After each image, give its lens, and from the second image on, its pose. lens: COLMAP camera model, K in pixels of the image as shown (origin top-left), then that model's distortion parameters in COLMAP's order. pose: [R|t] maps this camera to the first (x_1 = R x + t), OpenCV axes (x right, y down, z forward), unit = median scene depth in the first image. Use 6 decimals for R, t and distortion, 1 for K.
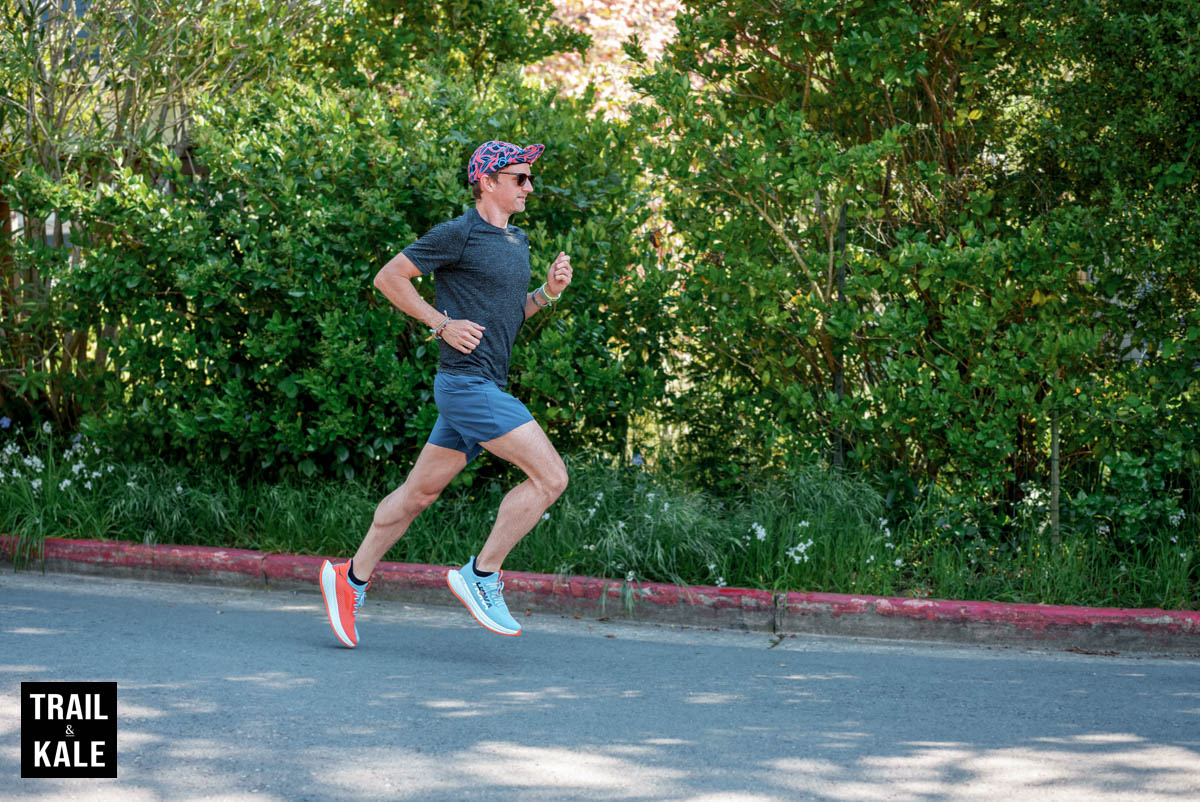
lens RADIAL K [[1934.4, 0, 600.0], [0, 1934.4, 401.0], [0, 0, 1]] dist [0.008908, -1.270309]
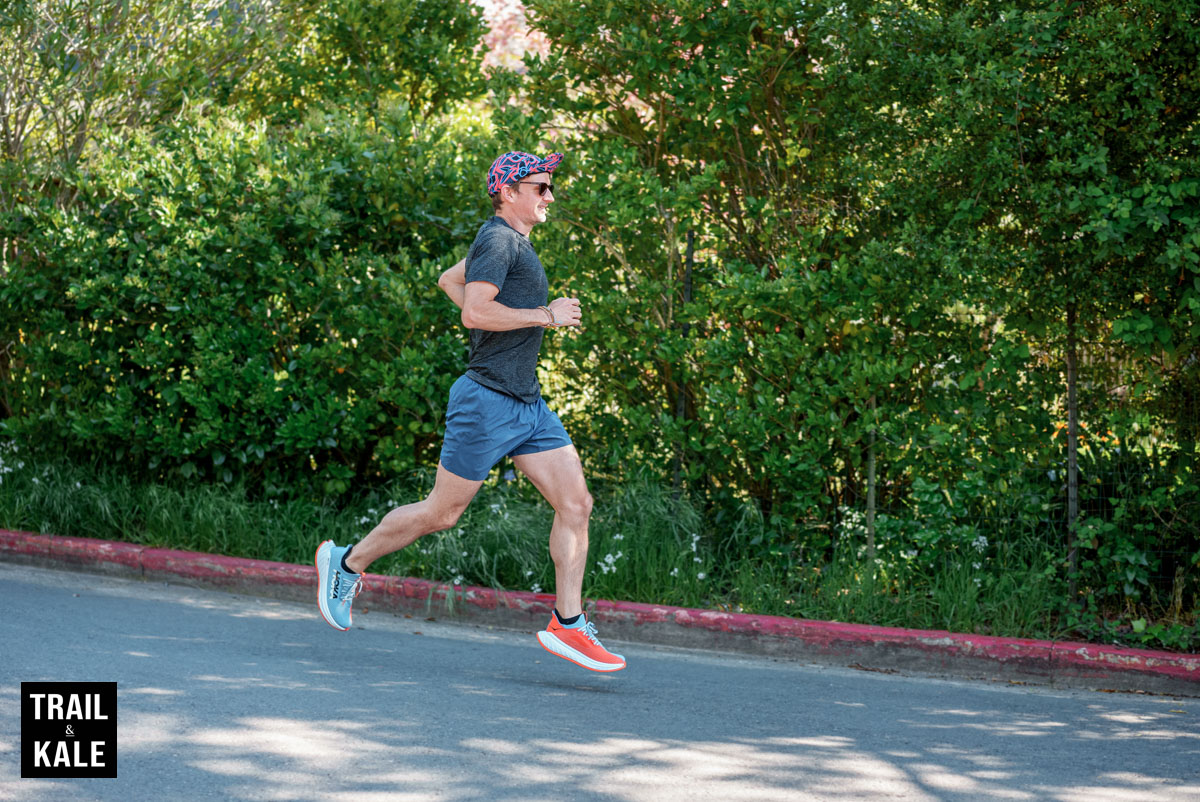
lens RADIAL K [[1934.4, 0, 600.0], [0, 1934.4, 401.0], [0, 0, 1]] dist [0.008908, -1.270309]
pose [[0.994255, 0.029544, -0.102875, 0.202457], [-0.031678, 0.999314, -0.019176, 0.010154], [0.102238, 0.022325, 0.994509, -0.054451]]
